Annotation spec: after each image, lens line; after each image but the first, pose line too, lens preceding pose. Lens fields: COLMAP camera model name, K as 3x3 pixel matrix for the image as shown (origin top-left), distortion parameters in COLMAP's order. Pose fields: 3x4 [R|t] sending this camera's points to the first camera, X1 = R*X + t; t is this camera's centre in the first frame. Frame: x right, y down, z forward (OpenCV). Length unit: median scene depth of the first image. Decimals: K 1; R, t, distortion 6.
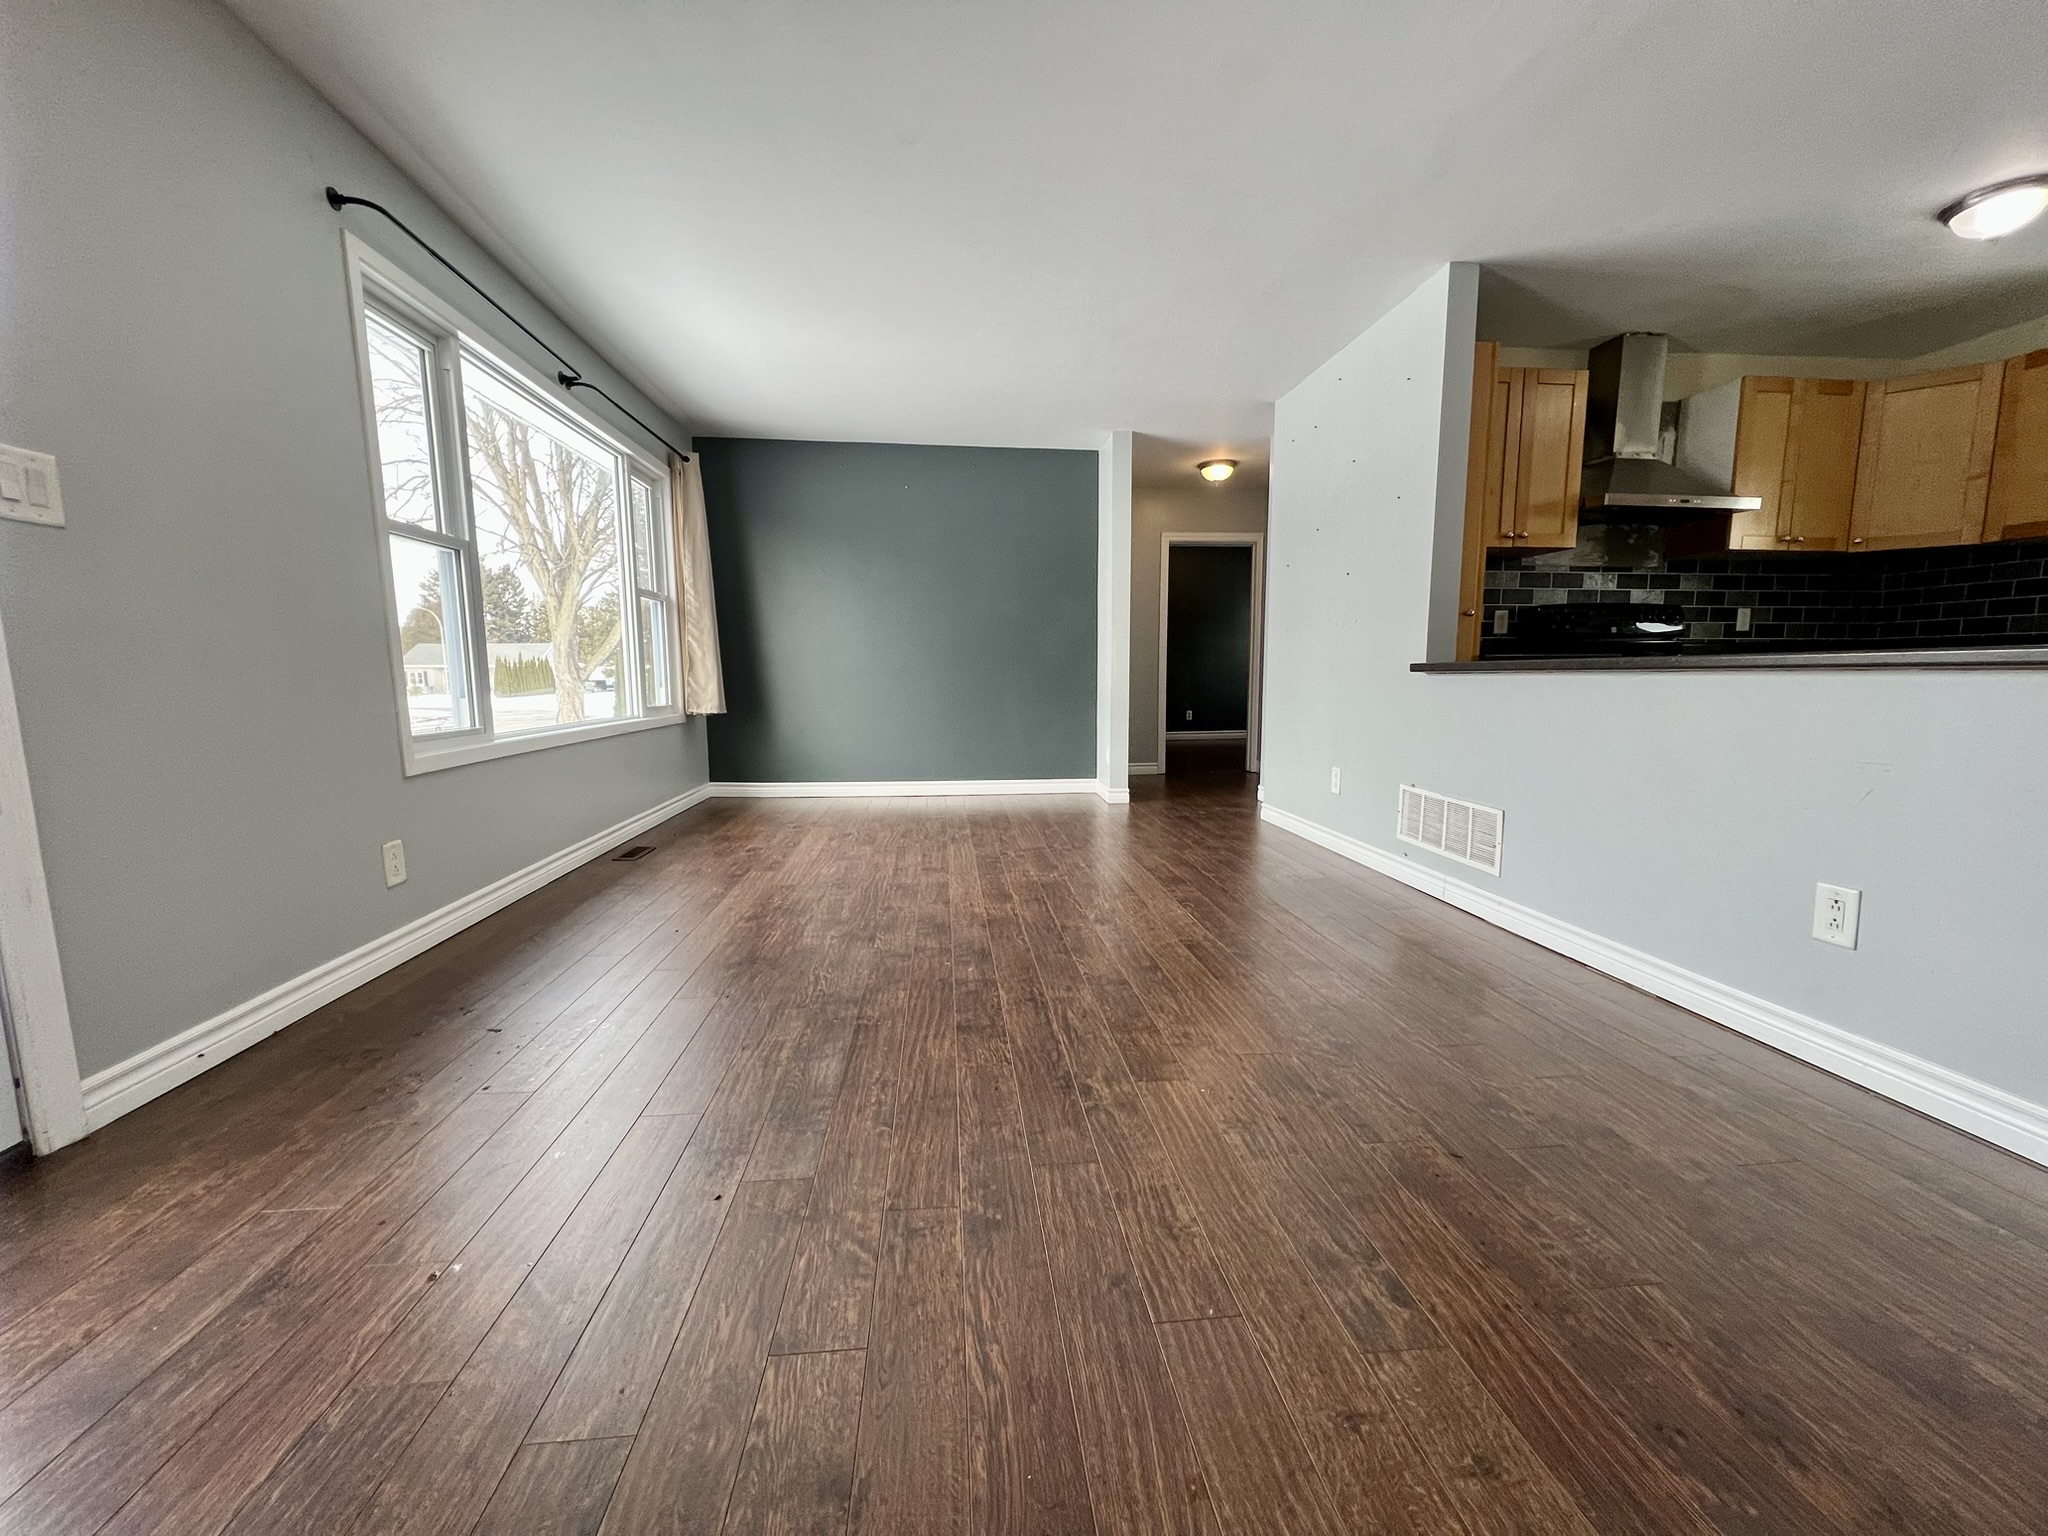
lens RADIAL K [[811.6, 0, 1011.0], [0, 811.6, 771.0], [0, 0, 1]] dist [-0.007054, -0.000117]
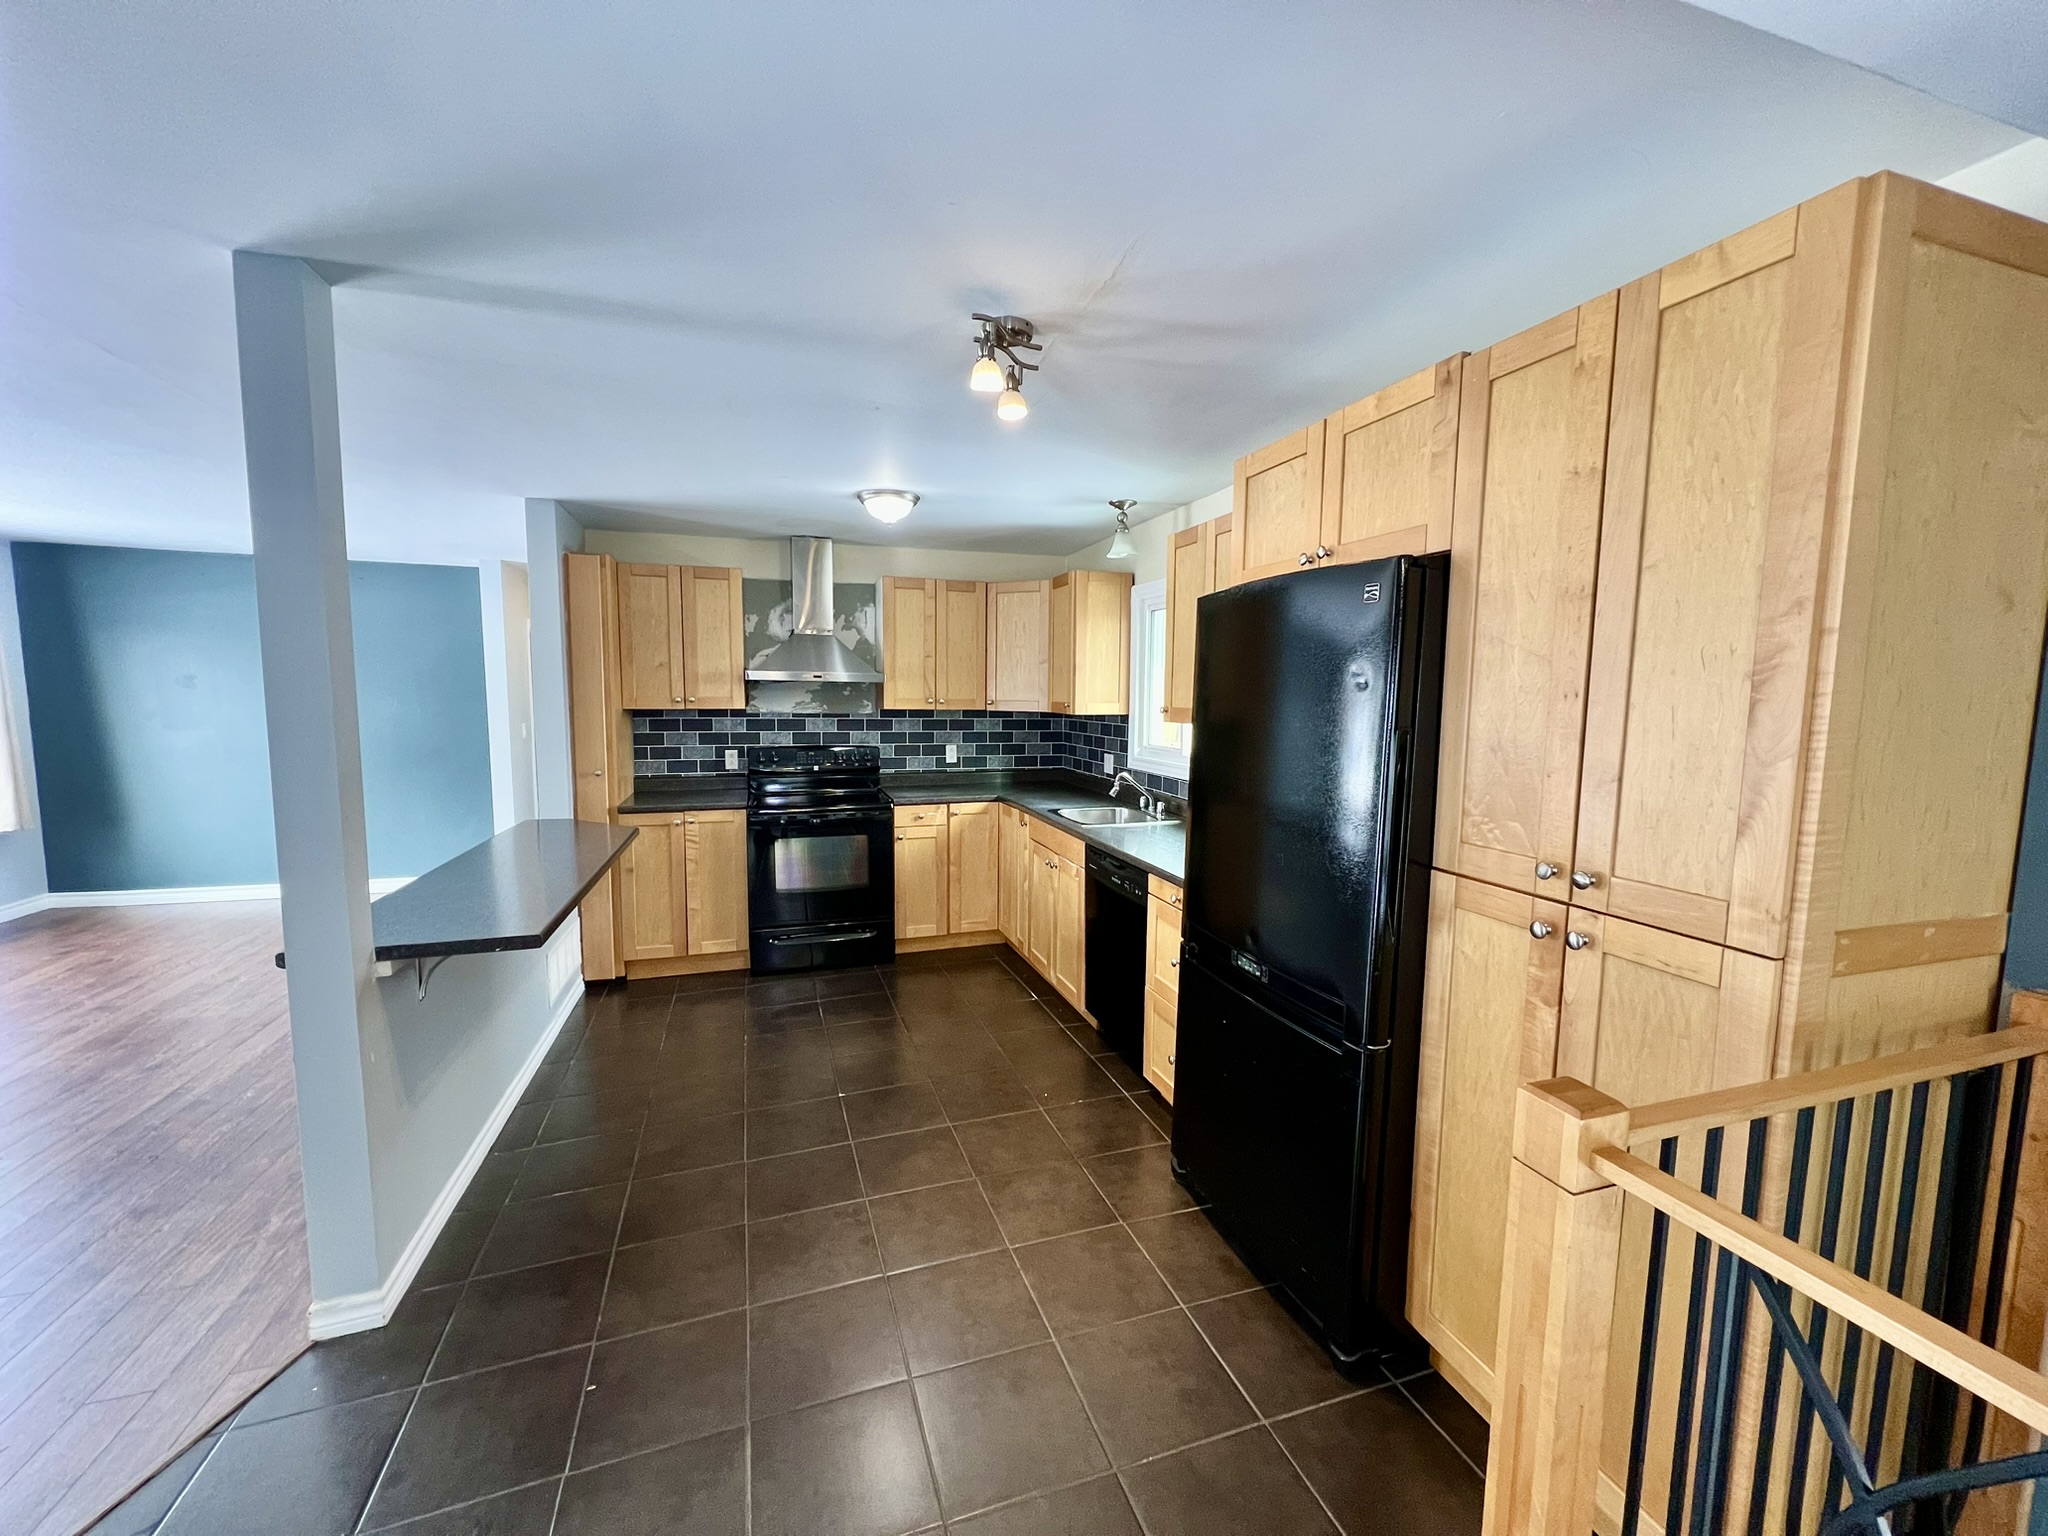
lens RADIAL K [[811.6, 0, 1025.0], [0, 811.6, 775.4], [0, 0, 1]] dist [-0.007054, -0.000117]
pose [[0.973323, -0.006978, 0.229335, 0.834766], [0.010810, 0.999822, -0.015457, -0.152678], [-0.229186, 0.017524, 0.973225, -0.292063]]
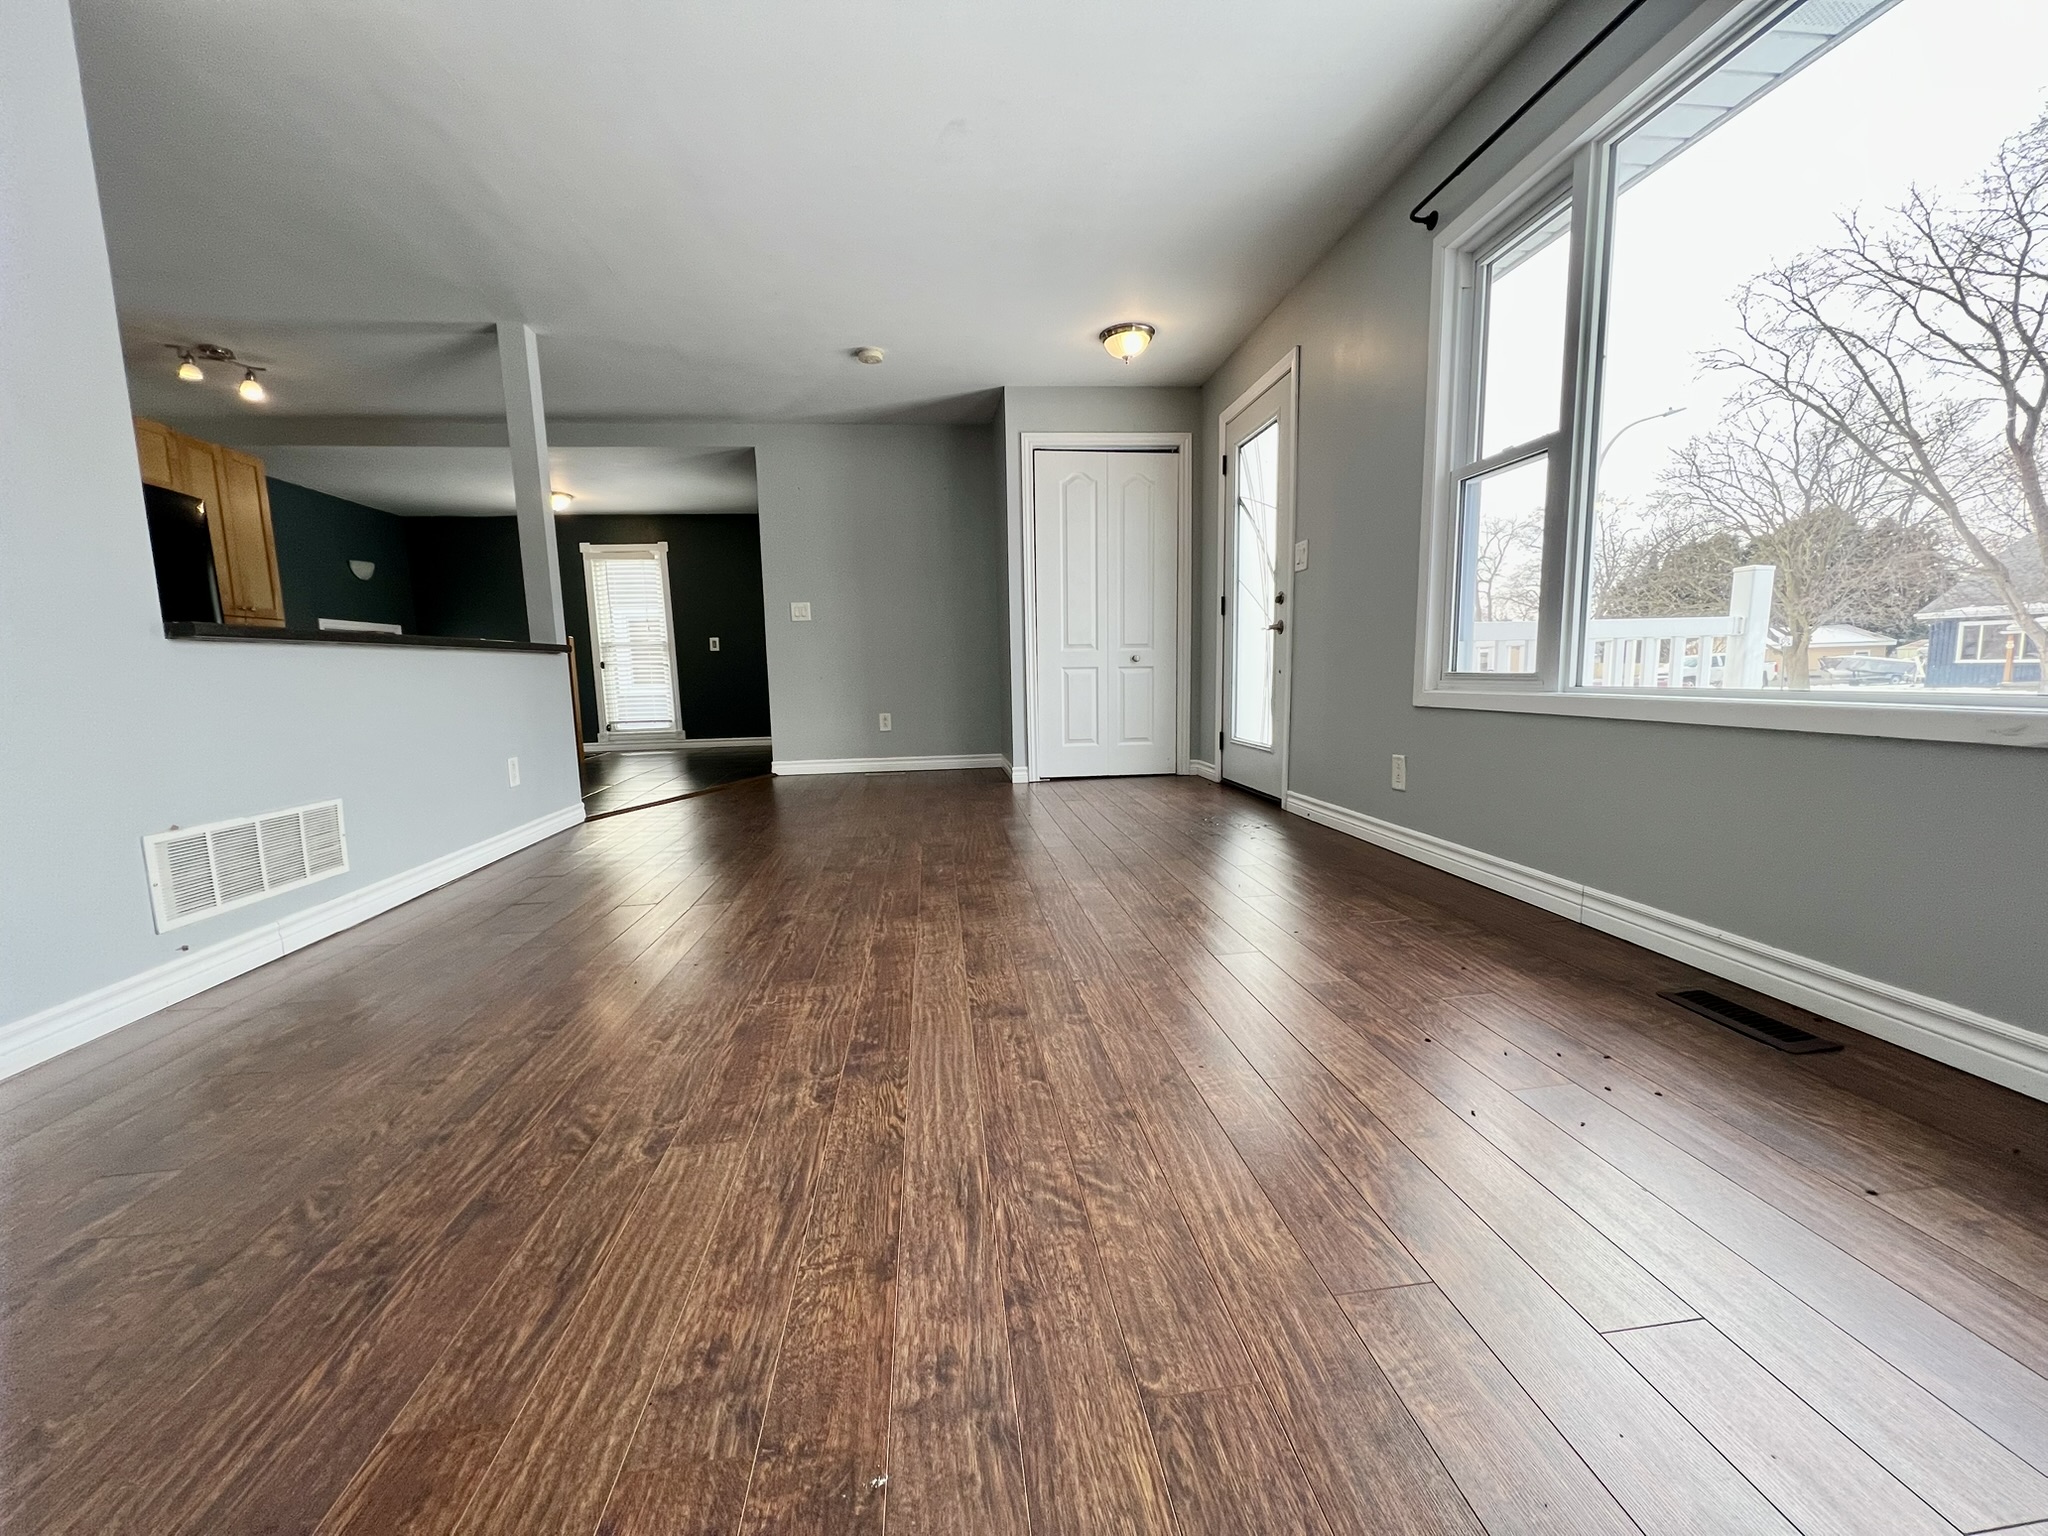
lens RADIAL K [[811.6, 0, 1024.3], [0, 811.6, 780.6], [0, 0, 1]] dist [-0.007054, -0.000117]
pose [[-0.999188, 0.033465, -0.022441, -0.103936], [0.026711, 0.967120, 0.252912, -0.136053], [0.030167, 0.252108, -0.967229, 1.454035]]
